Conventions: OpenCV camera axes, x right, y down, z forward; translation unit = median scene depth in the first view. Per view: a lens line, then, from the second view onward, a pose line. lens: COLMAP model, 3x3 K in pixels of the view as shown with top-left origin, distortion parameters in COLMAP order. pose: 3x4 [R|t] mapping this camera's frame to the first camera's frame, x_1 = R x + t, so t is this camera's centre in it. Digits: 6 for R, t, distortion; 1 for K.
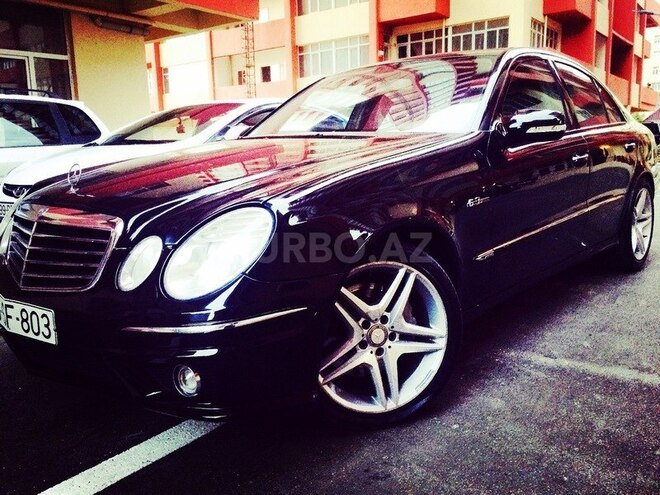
lens RADIAL K [[579.3, 0, 331.7], [0, 579.3, 247.9], [0, 0, 1]] dist [0.057494, -0.081715]
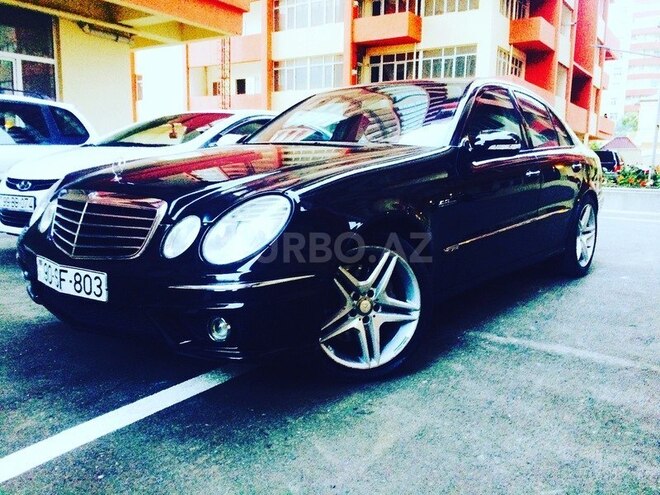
lens RADIAL K [[579.3, 0, 329.4], [0, 579.3, 249.1], [0, 0, 1]] dist [0.057494, -0.081715]
pose [[0.997788, 0.035325, 0.056307, -0.041471], [-0.034001, 0.999126, -0.024301, 0.037041], [-0.057116, 0.022333, 0.998118, -0.135224]]
